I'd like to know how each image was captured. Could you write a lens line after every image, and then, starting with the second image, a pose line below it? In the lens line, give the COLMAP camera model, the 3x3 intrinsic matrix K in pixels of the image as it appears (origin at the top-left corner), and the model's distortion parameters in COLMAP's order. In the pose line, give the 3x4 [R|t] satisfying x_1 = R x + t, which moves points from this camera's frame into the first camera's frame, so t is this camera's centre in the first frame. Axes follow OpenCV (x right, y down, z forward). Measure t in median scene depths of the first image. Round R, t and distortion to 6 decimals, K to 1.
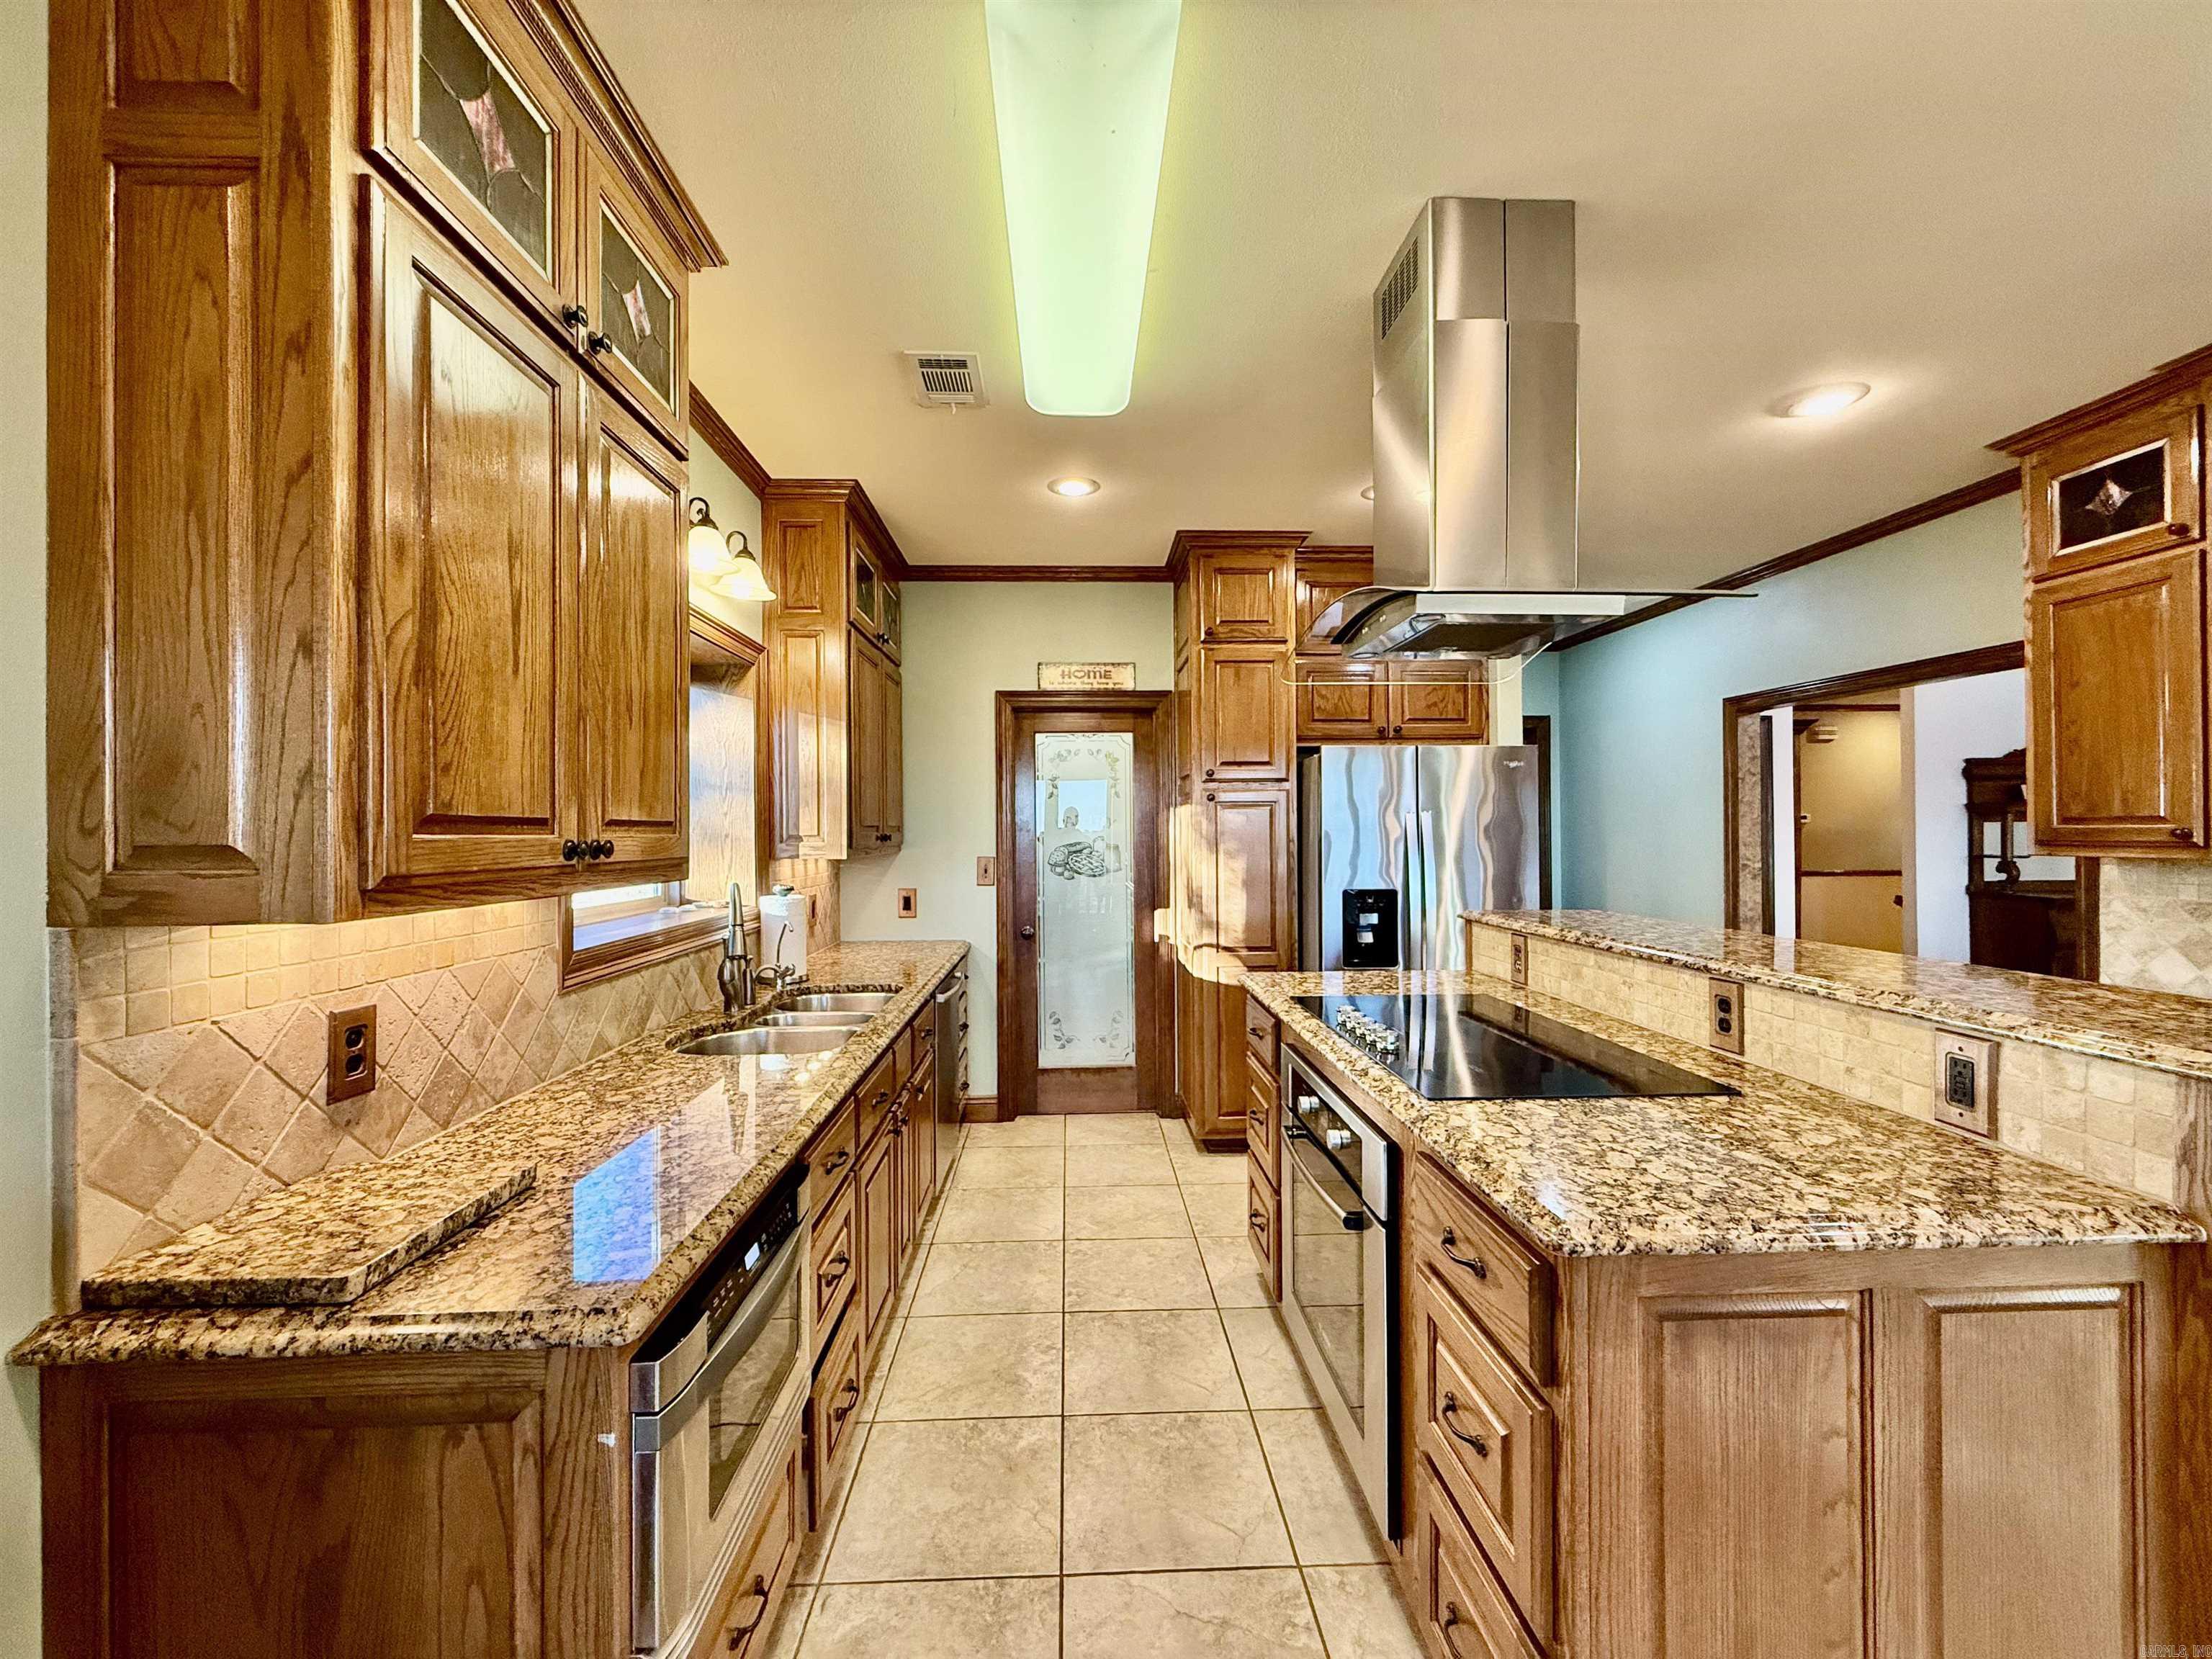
lens RADIAL K [[875.7, 0, 1102.6], [0, 875.7, 829.2], [0, 0, 1]] dist [-0.000579, 0.000573]
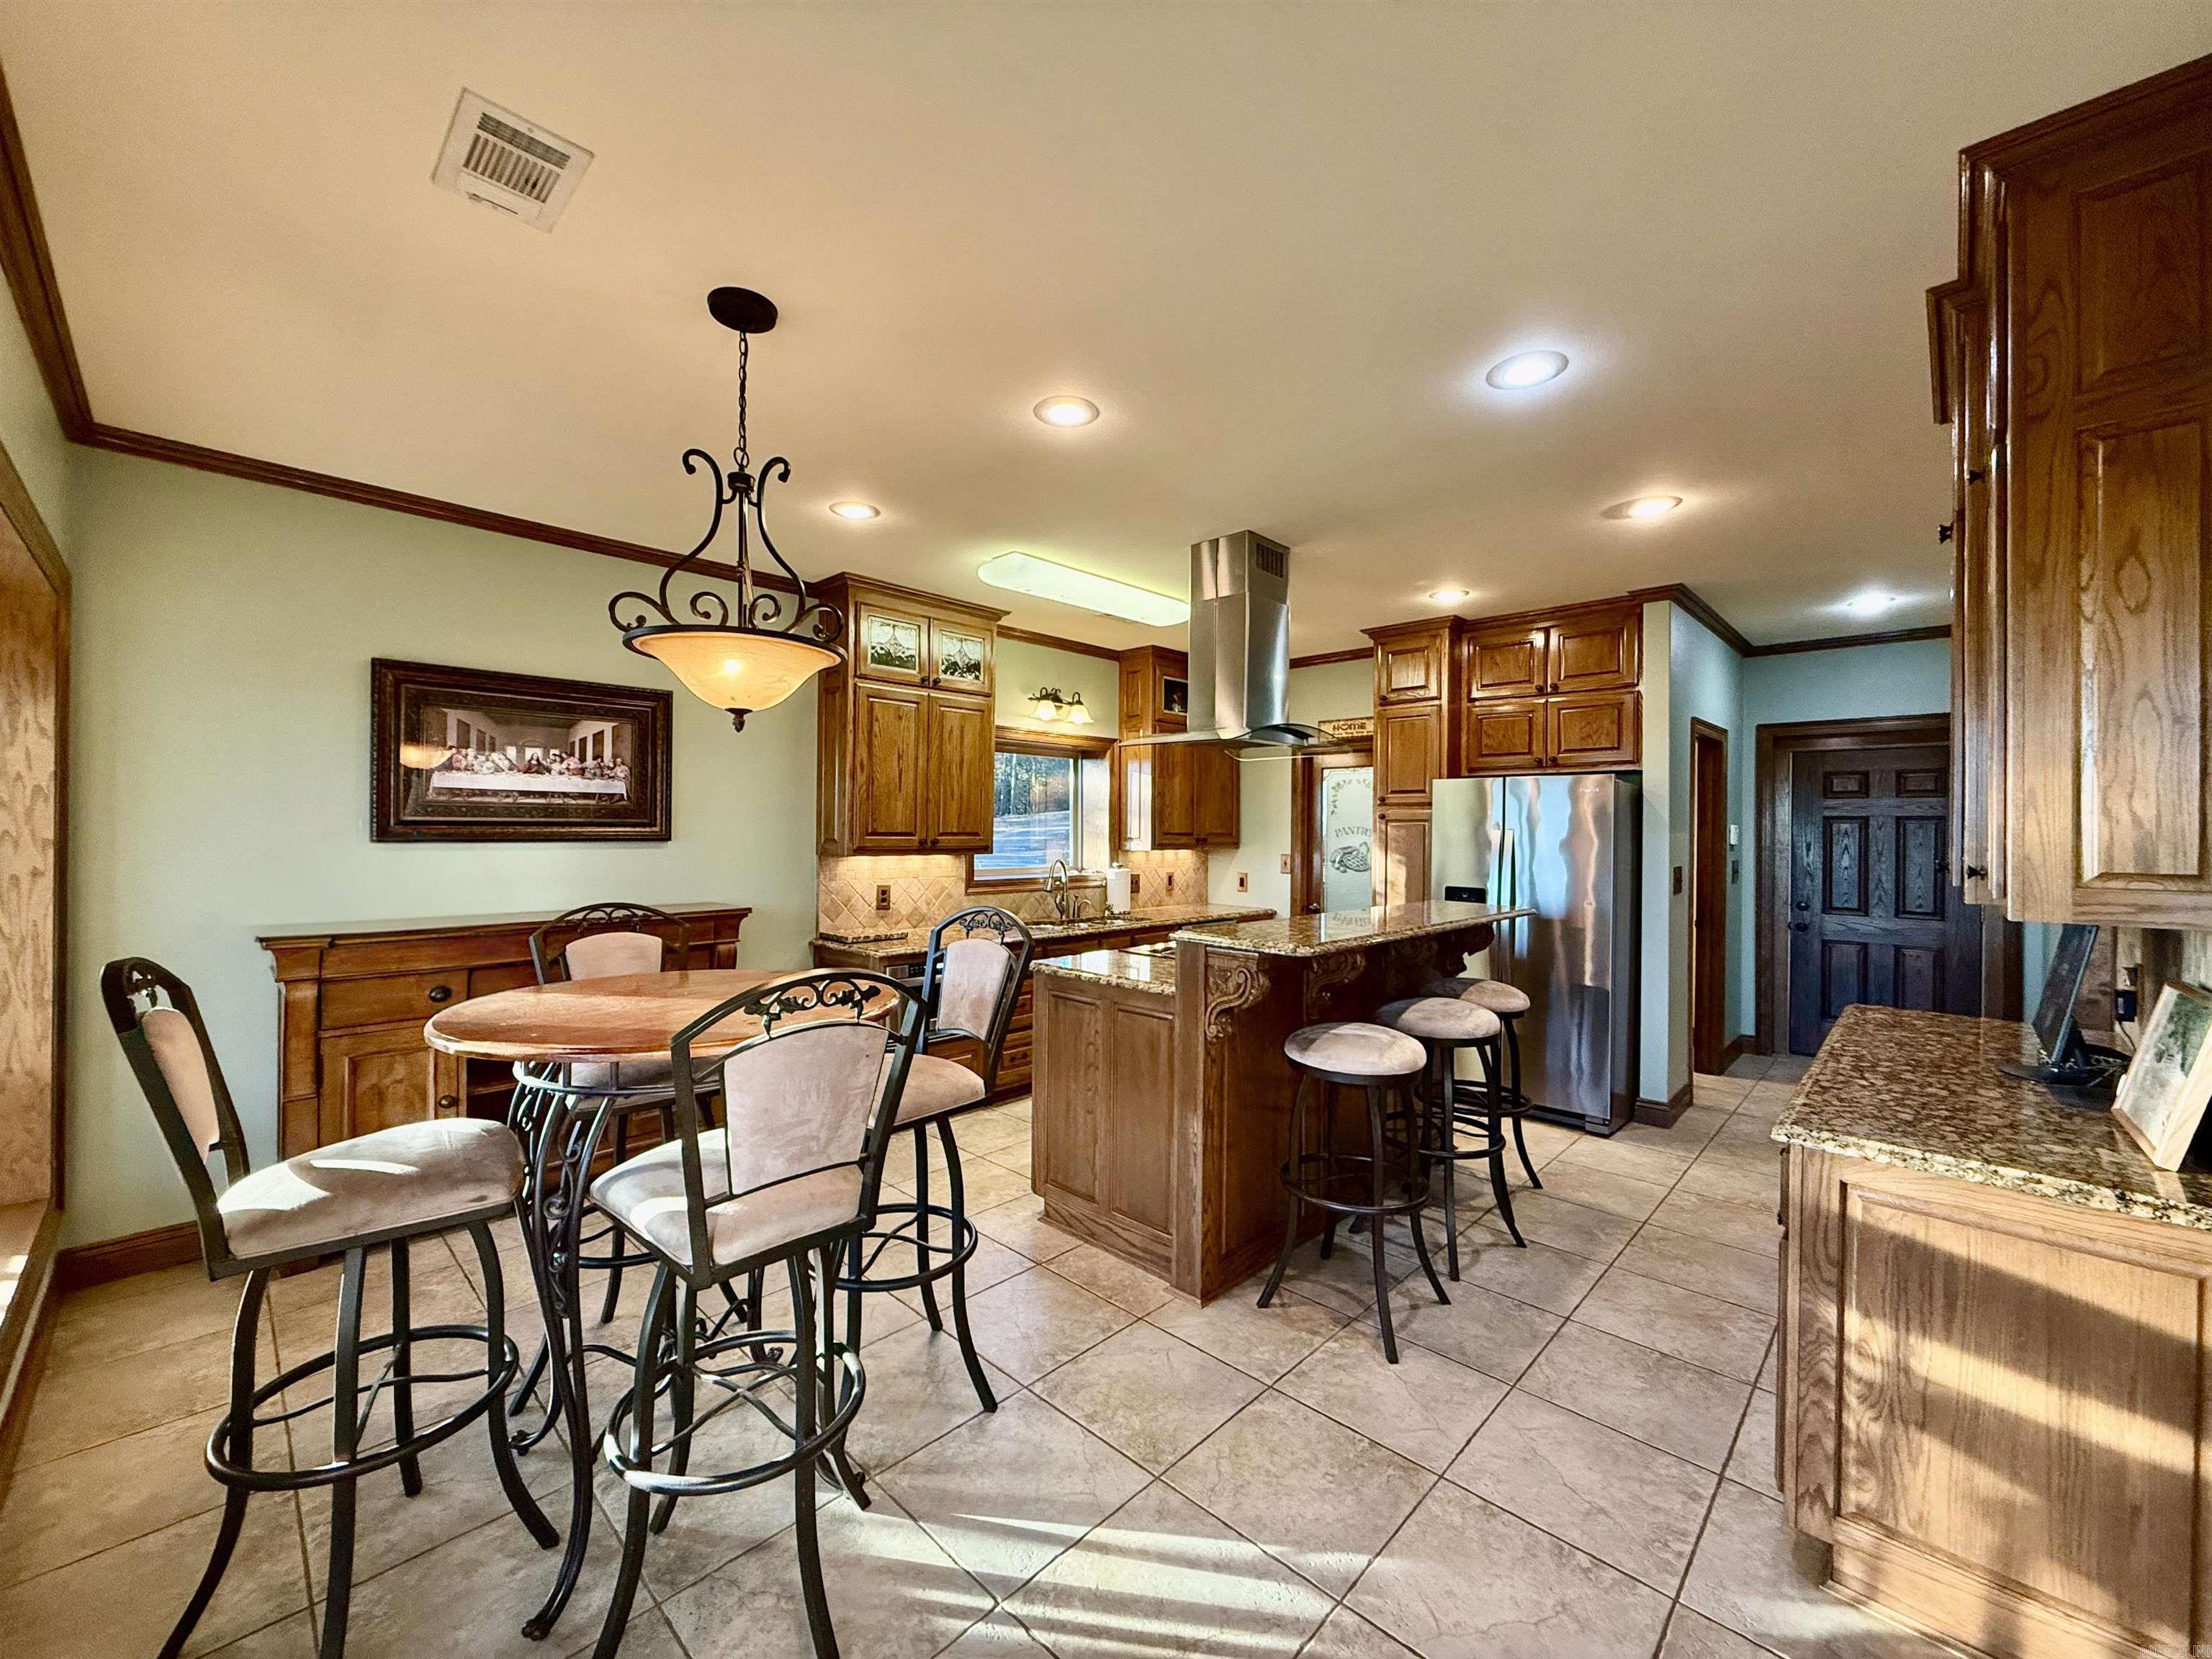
lens RADIAL K [[875.7, 0, 1107.1], [0, 875.7, 828.0], [0, 0, 1]] dist [-0.000579, 0.000573]
pose [[0.687707, 0.012679, -0.725877, 1.766517], [-0.012257, 0.999908, 0.005853, -0.043240], [0.725885, 0.004872, 0.687799, -0.592820]]
